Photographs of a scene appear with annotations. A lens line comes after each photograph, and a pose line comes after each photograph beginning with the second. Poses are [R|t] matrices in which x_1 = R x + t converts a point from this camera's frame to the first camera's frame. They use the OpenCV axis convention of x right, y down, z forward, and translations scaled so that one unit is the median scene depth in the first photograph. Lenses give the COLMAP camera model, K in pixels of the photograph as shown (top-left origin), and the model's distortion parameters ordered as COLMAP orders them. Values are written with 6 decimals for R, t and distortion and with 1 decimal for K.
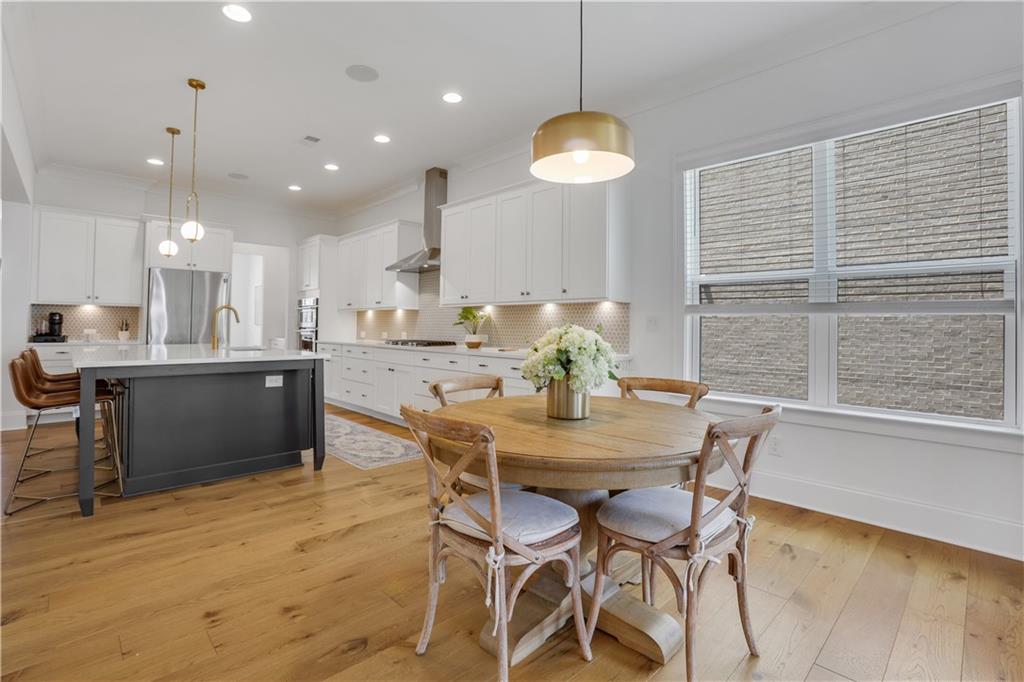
lens RADIAL K [[479.7, 0, 498.1], [0, 479.7, 314.8], [0, 0, 1]] dist [-0.034592, -0.000046]
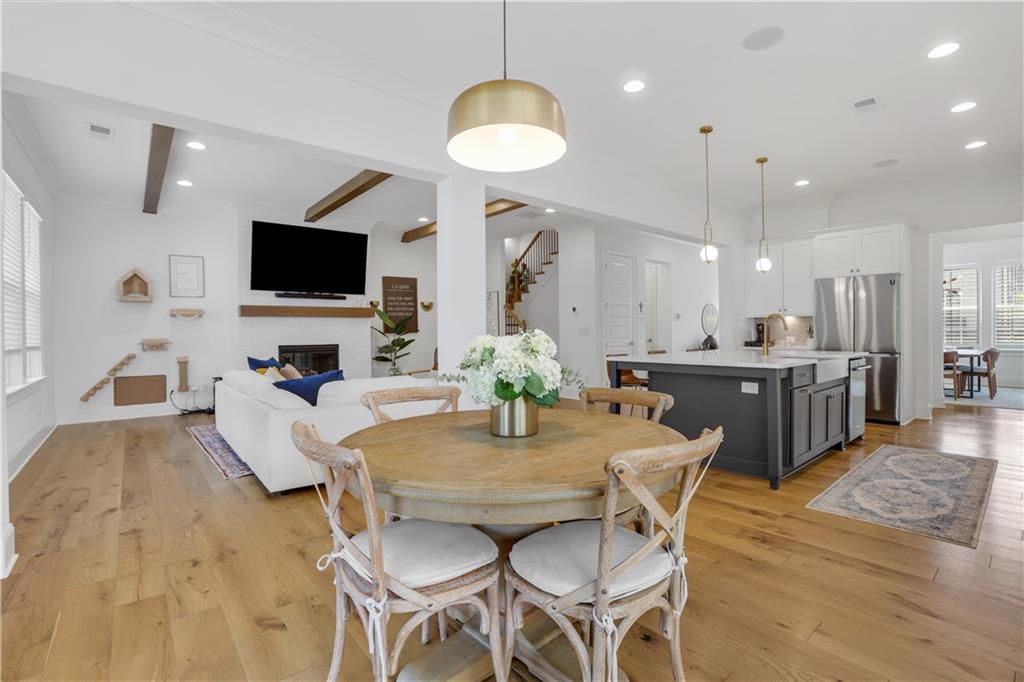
lens RADIAL K [[471.5, 0, 514.5], [0, 471.5, 334.9], [0, 0, 1]] dist [-0.070372, 0.029193]
pose [[-0.049663, -0.003313, -0.998761, 0.407878], [0.030109, 0.999535, -0.004812, 0.013218], [0.998312, -0.030311, -0.049540, 0.419394]]
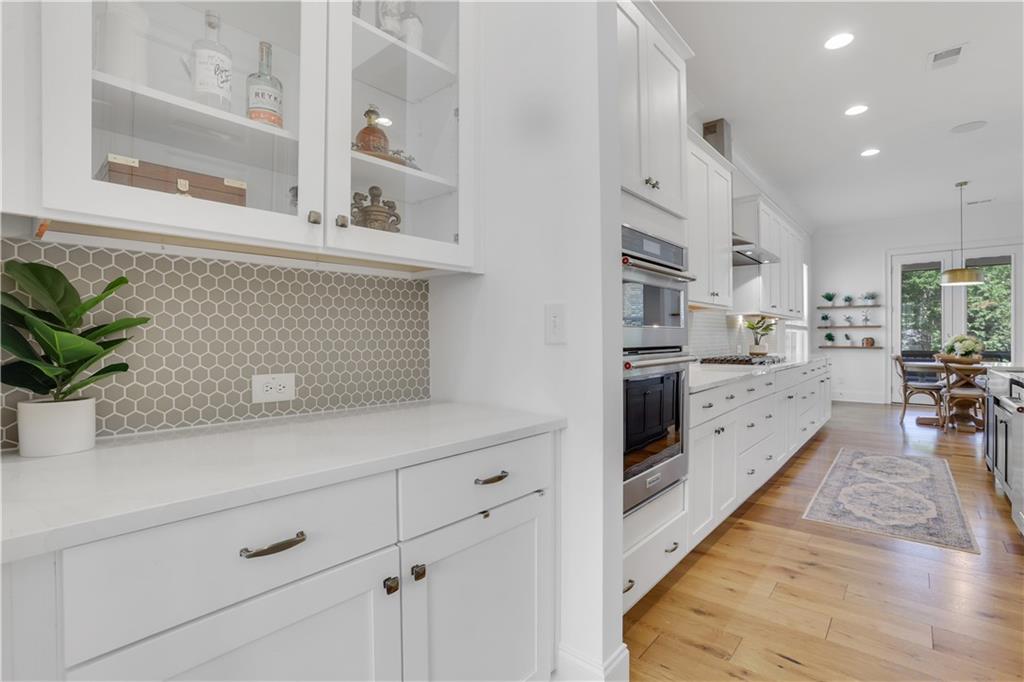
lens RADIAL K [[483.1, 0, 510.6], [0, 483.1, 336.0], [0, 0, 1]] dist [-0.049200, 0.021868]
pose [[-0.110824, -0.002239, 0.993837, -1.000431], [-0.015391, 0.999881, 0.000537, 0.030158], [-0.993721, -0.015237, -0.110846, 1.677067]]
